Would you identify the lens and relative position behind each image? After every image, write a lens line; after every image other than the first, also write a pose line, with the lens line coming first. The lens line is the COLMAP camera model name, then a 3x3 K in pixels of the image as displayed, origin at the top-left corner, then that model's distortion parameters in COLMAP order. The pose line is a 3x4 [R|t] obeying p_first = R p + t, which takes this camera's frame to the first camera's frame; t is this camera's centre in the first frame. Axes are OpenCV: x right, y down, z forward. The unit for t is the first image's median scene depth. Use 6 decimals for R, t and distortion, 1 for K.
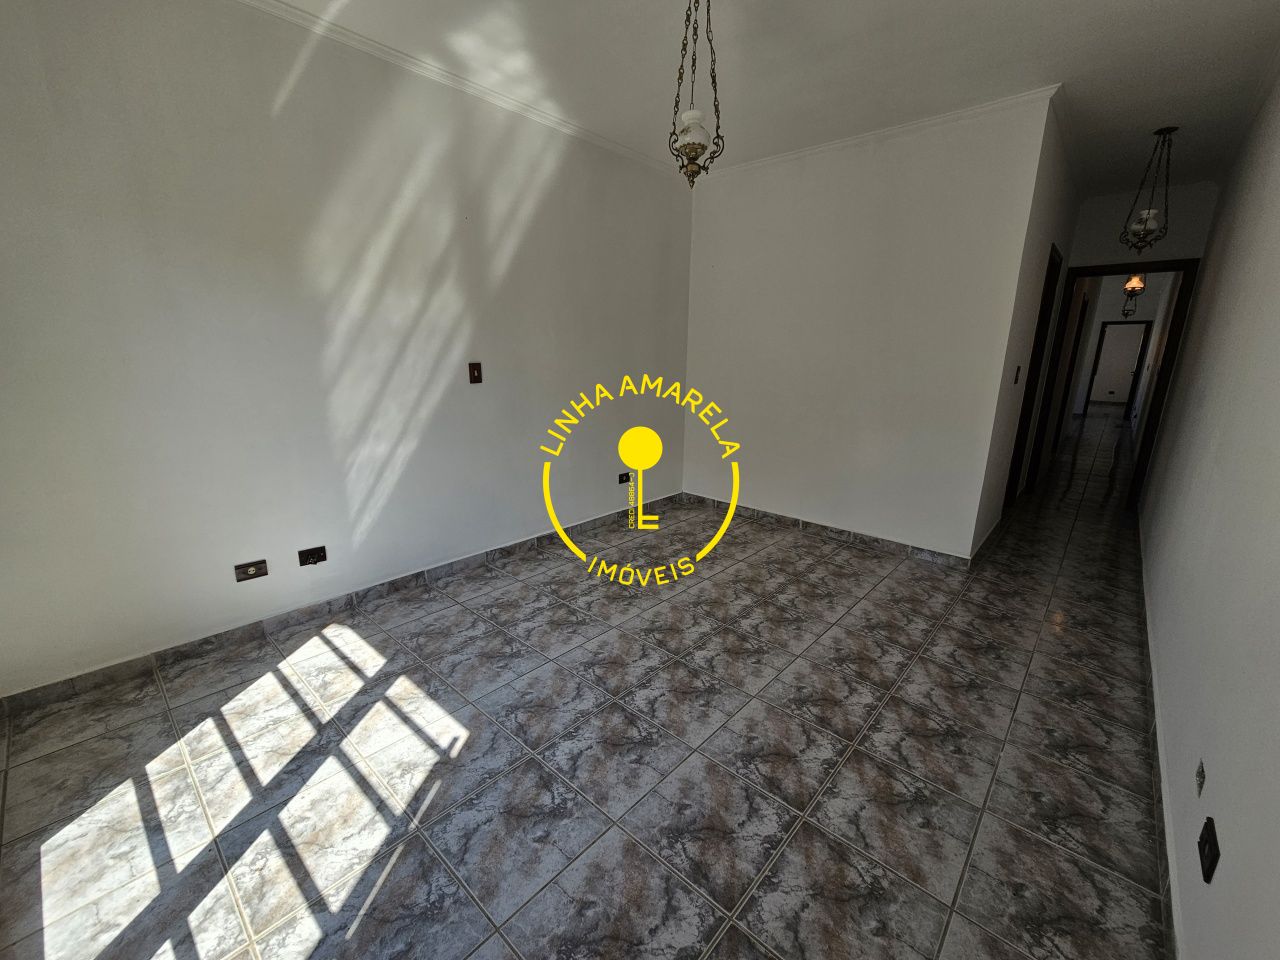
lens RADIAL K [[524.7, 0, 647.6], [0, 524.7, 483.3], [0, 0, 1]] dist [0.002919, 0.002825]
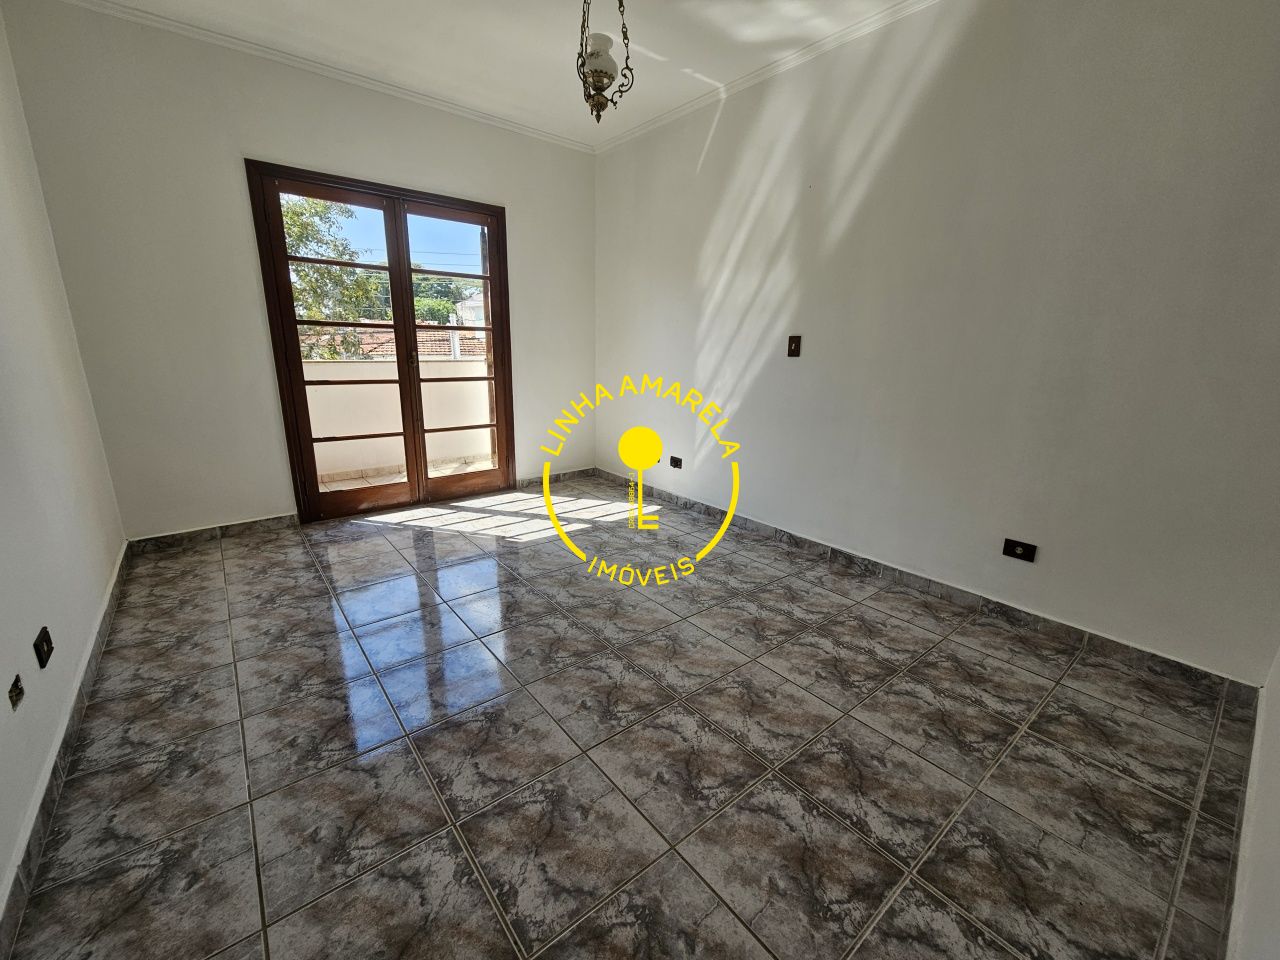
lens RADIAL K [[524.7, 0, 646.7], [0, 524.7, 484.9], [0, 0, 1]] dist [0.002919, 0.002825]
pose [[-0.150005, 0.244895, -0.957875, 1.006432], [-0.260182, 0.924910, 0.277212, -0.236464], [0.953836, 0.290806, -0.075024, 1.222683]]
